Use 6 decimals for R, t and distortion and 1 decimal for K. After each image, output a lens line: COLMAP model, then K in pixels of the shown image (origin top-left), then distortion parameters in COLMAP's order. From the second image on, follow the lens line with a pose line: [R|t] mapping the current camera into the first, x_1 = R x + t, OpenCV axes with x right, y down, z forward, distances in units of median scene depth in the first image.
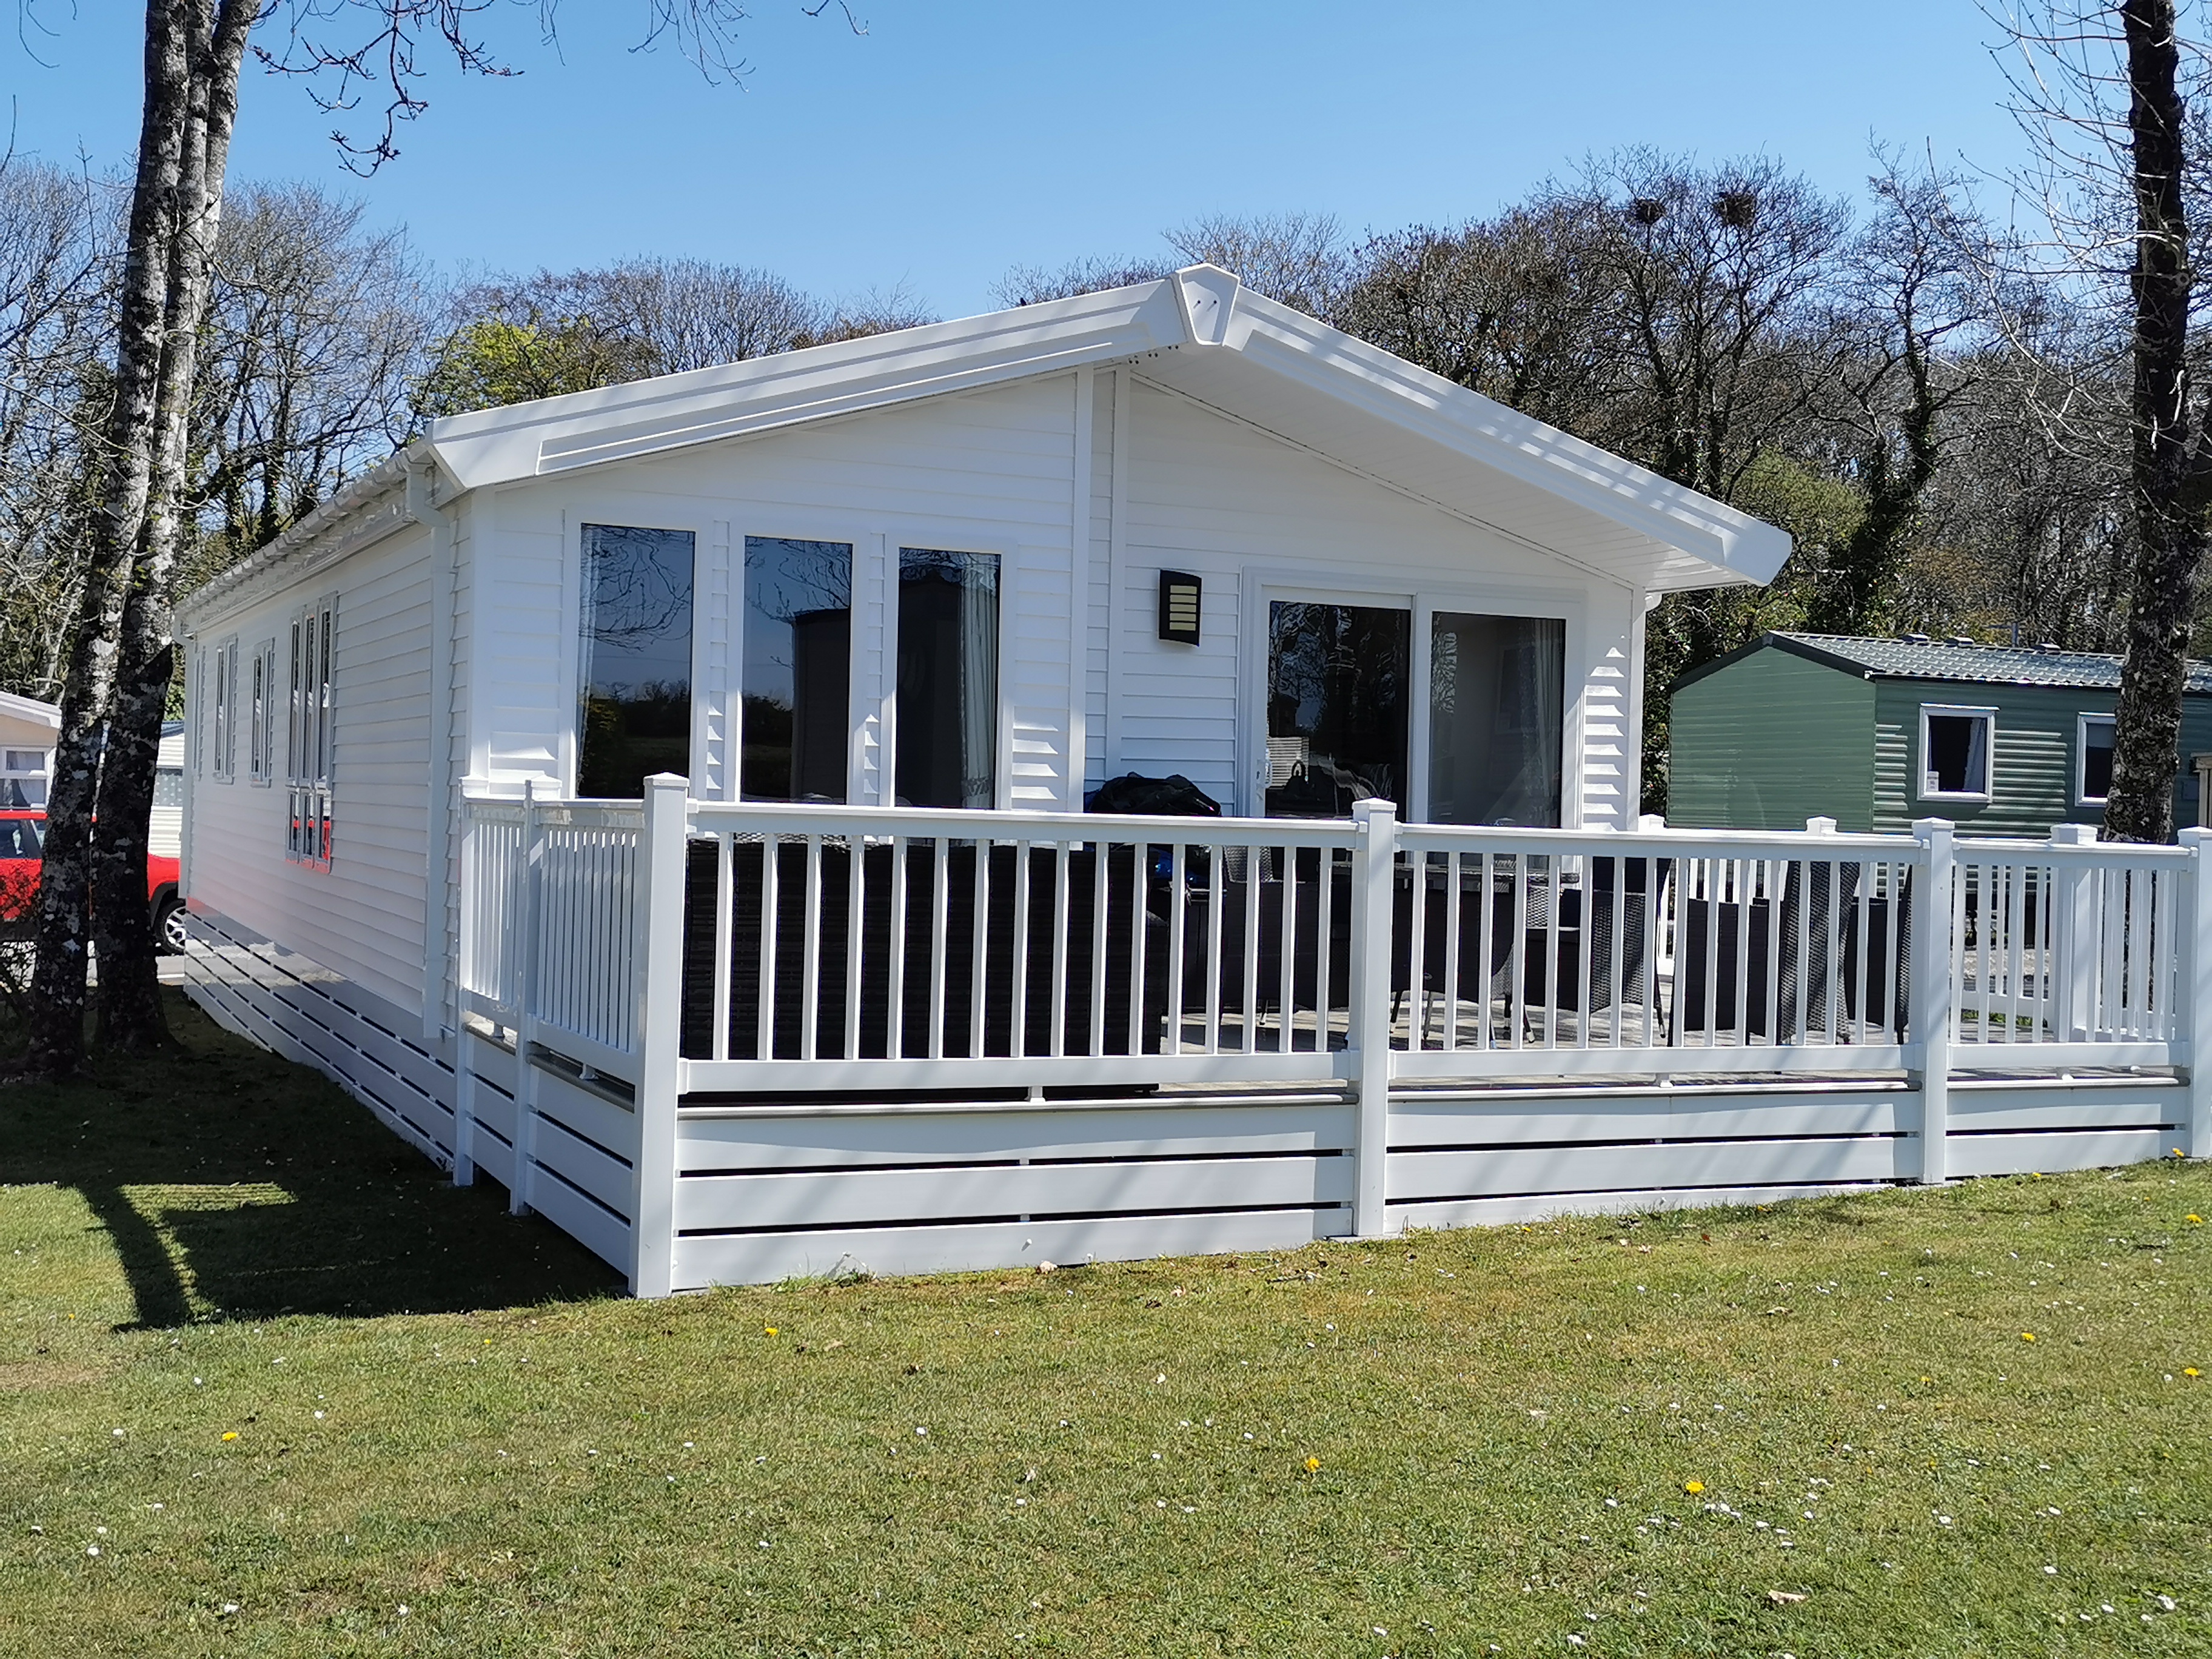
lens RADIAL K [[2609.1, 0, 1105.1], [0, 2609.1, 826.3], [0, 0, 1]] dist [0.001292, 0.000000]
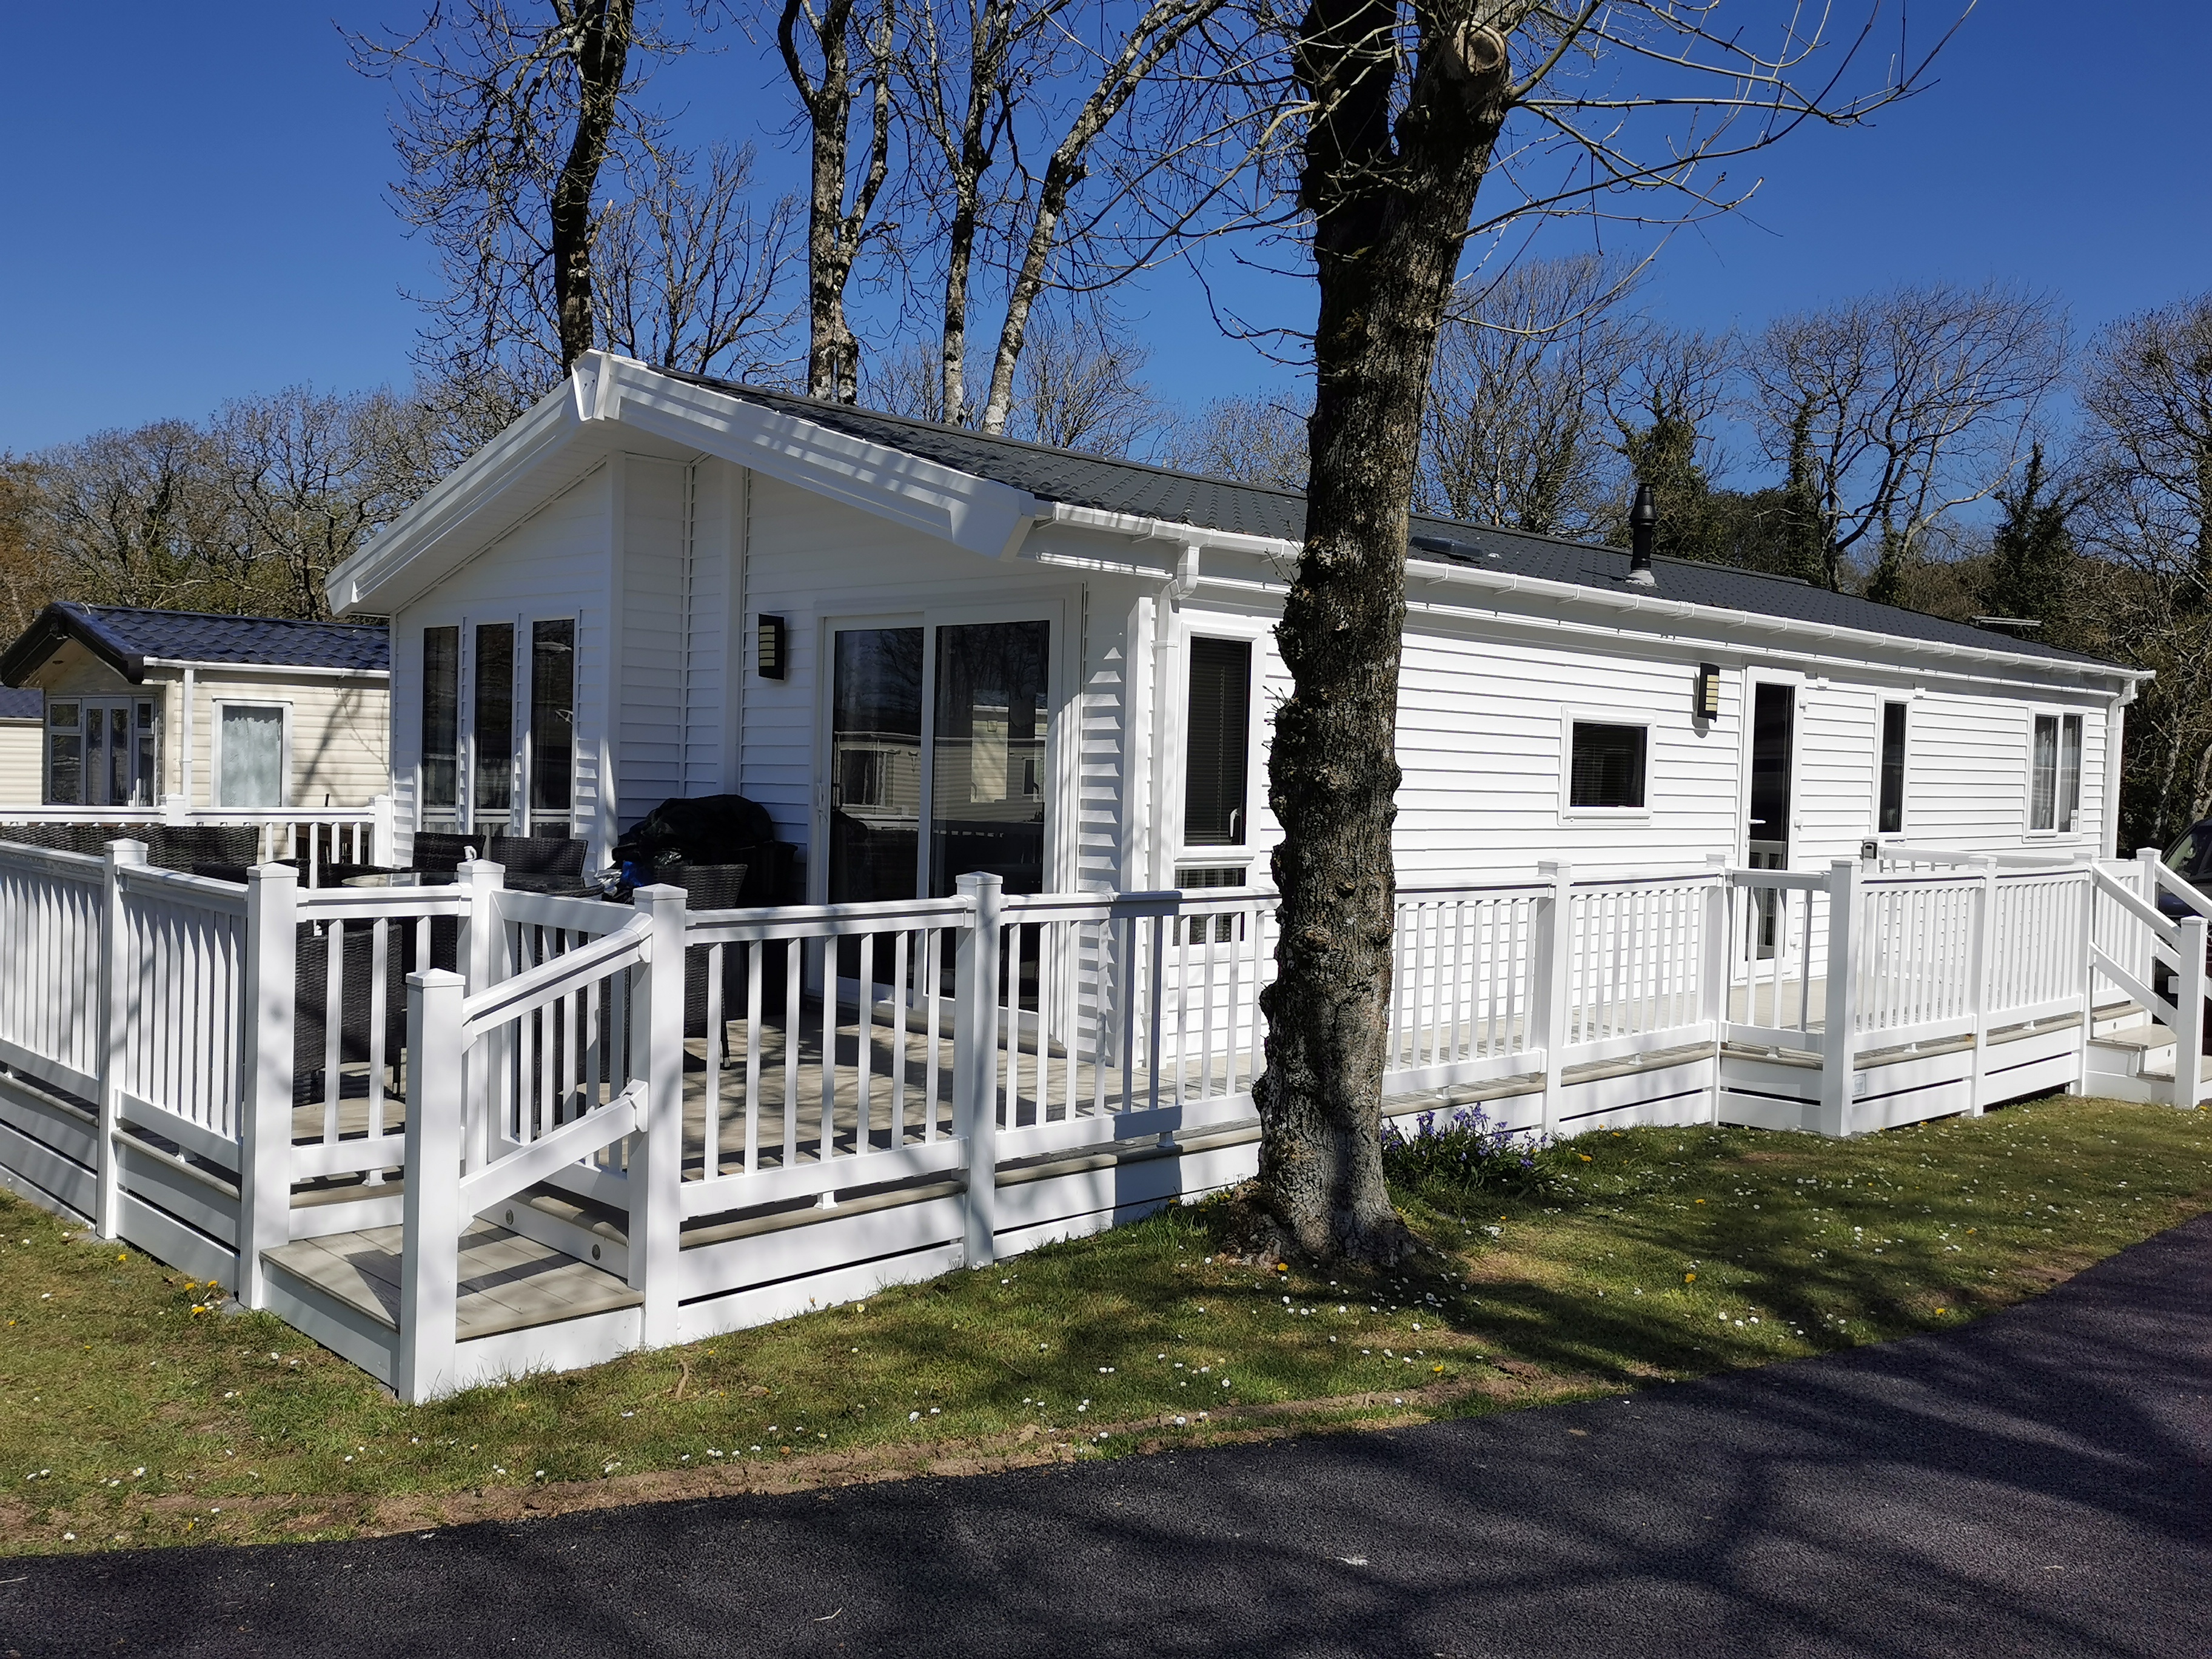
lens RADIAL K [[1879.1, 0, 1106.7], [0, 1879.1, 832.7], [0, 0, 1]] dist [0.010787, 0.001638]
pose [[0.353672, 0.016814, -0.935218, 0.821847], [-0.027518, 0.999593, 0.007564, -0.014836], [0.934965, 0.023060, 0.353990, 0.848966]]
